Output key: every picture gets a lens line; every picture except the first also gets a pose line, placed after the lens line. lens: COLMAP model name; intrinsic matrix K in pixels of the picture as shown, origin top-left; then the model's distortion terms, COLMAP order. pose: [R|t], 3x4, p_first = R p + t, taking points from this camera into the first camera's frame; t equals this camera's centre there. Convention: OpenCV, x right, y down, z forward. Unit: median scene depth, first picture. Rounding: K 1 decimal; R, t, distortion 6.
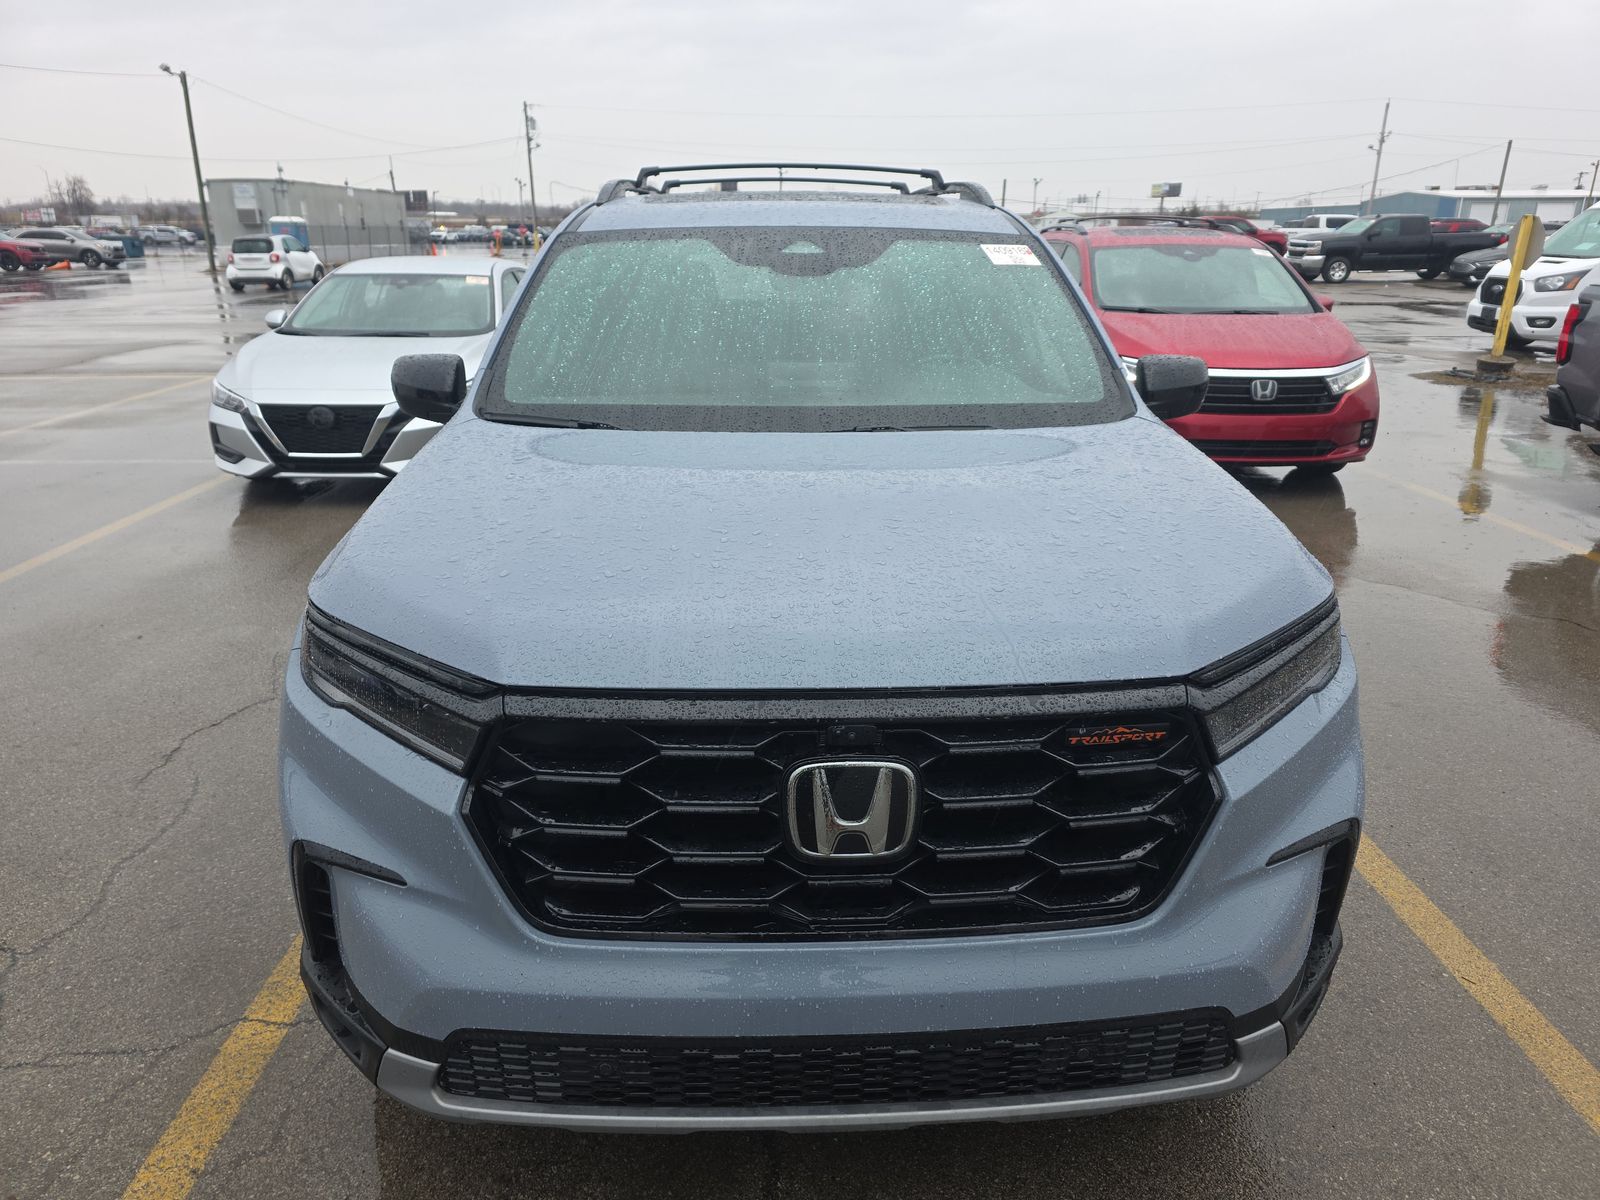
lens RADIAL K [[1091.7, 0, 800.0], [0, 1091.7, 600.0], [0, 0, 1]] dist [0.019449, -0.005690]
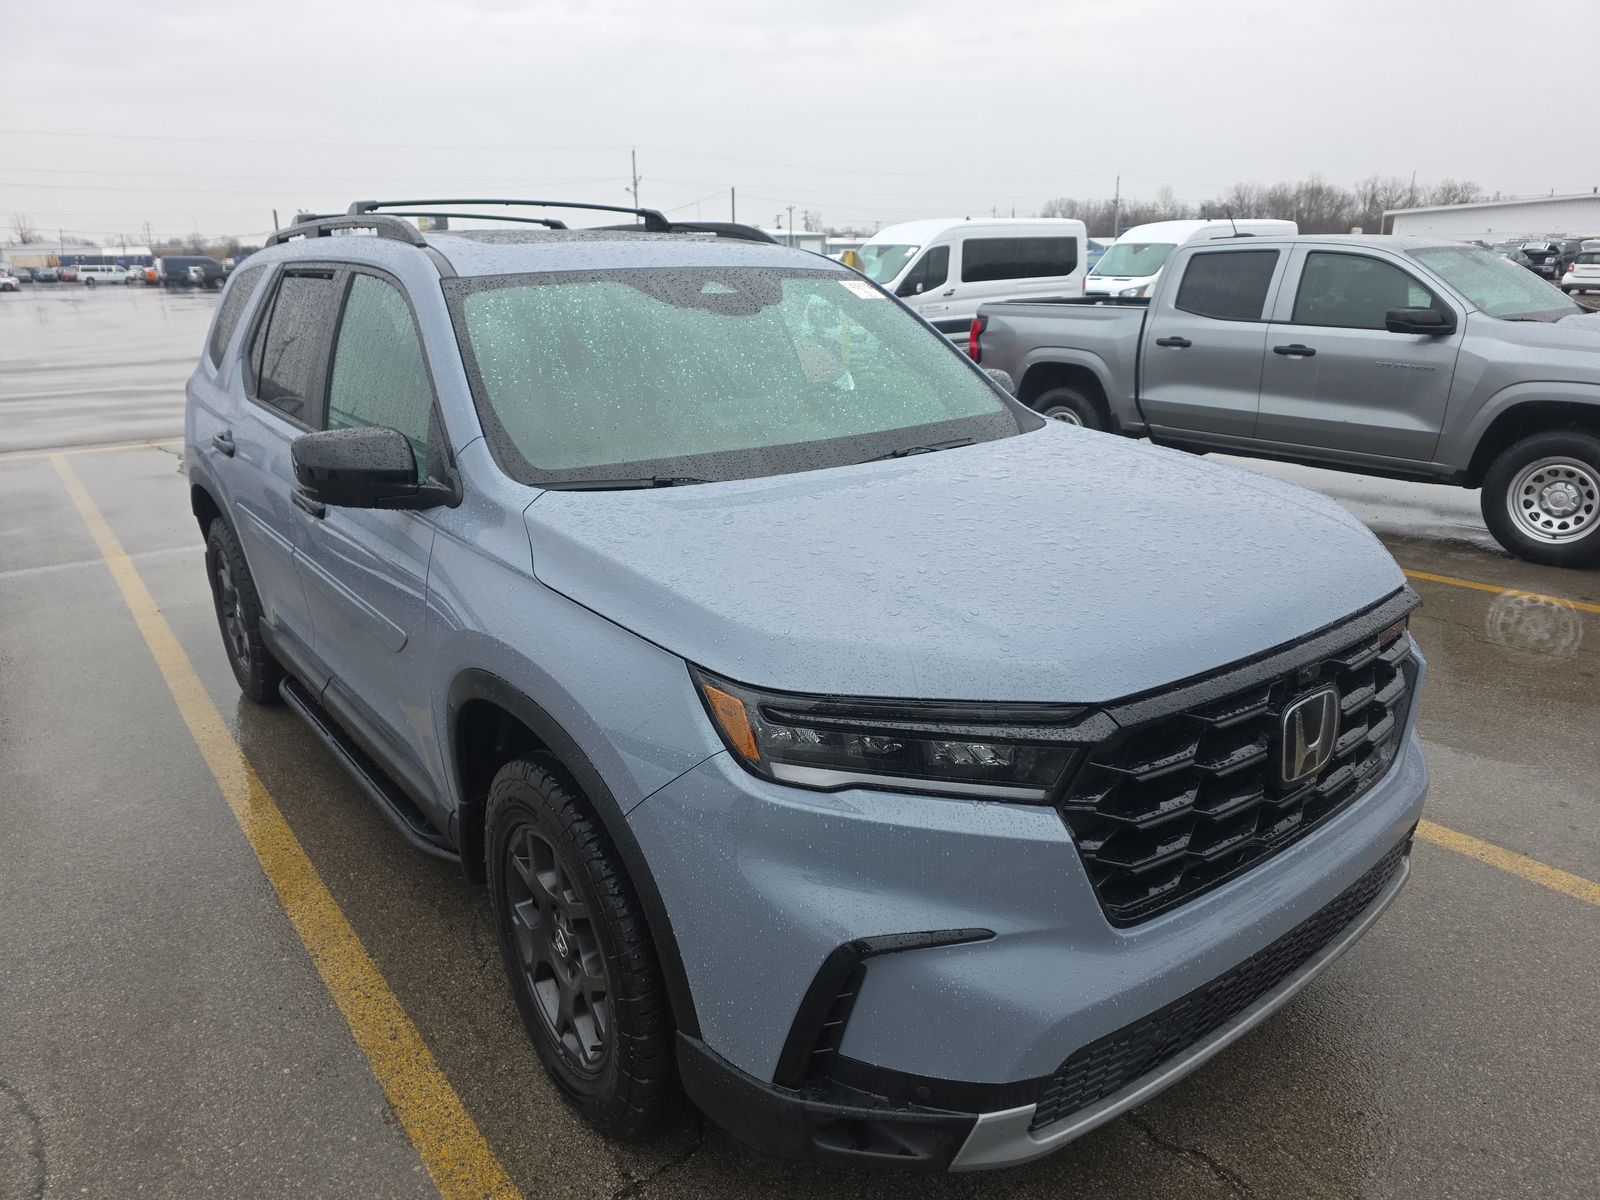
lens RADIAL K [[1091.7, 0, 800.0], [0, 1091.7, 600.0], [0, 0, 1]] dist [0.019449, -0.005690]
pose [[0.811064, -0.181091, 0.556221, -0.536105], [0.195832, 0.980064, 0.033528, -0.055909], [-0.551204, 0.081732, 0.830358, 0.137379]]
